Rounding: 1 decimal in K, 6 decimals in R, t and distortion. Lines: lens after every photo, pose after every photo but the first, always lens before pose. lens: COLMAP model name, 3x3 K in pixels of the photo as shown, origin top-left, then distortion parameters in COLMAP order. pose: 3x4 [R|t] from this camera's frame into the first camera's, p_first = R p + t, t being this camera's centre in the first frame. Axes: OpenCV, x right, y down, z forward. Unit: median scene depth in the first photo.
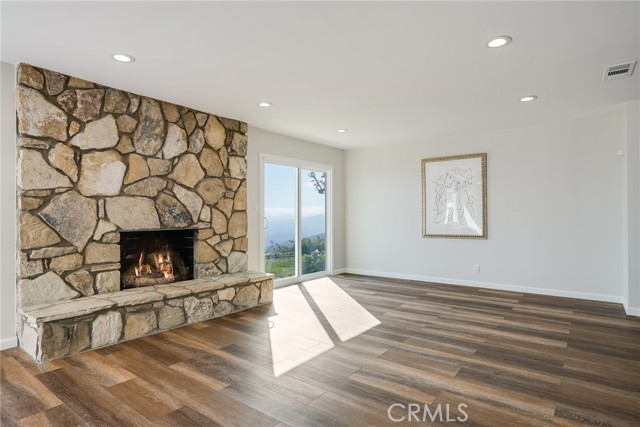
lens RADIAL K [[368.5, 0, 317.7], [0, 368.5, 212.9], [0, 0, 1]] dist [-0.003983, 0.015182]
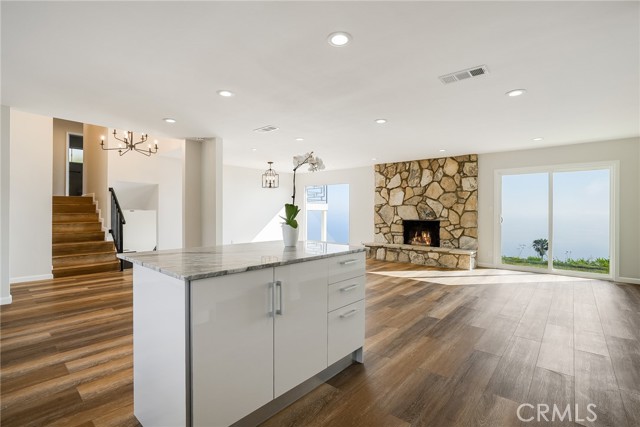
lens RADIAL K [[300.1, 0, 320.6], [0, 300.1, 213.4], [0, 0, 1]] dist [-0.043109, 0.018737]
pose [[-0.064120, 0.002105, -0.997940, 1.317126], [-0.001676, 0.999996, 0.002217, 0.003351], [0.997941, 0.001815, -0.064116, 0.526866]]
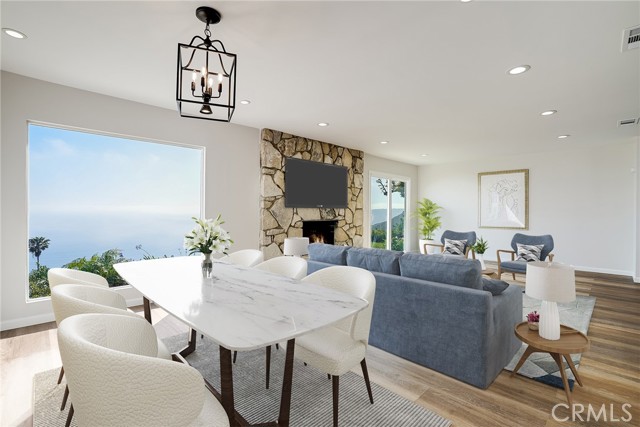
lens RADIAL K [[300.1, 0, 319.9], [0, 300.1, 211.9], [0, 0, 1]] dist [-0.043109, 0.018737]
pose [[0.990399, 0.008462, -0.137976, -0.240220], [-0.007278, 0.999932, 0.009084, -0.003826], [0.138043, -0.007993, 0.990394, -0.316312]]
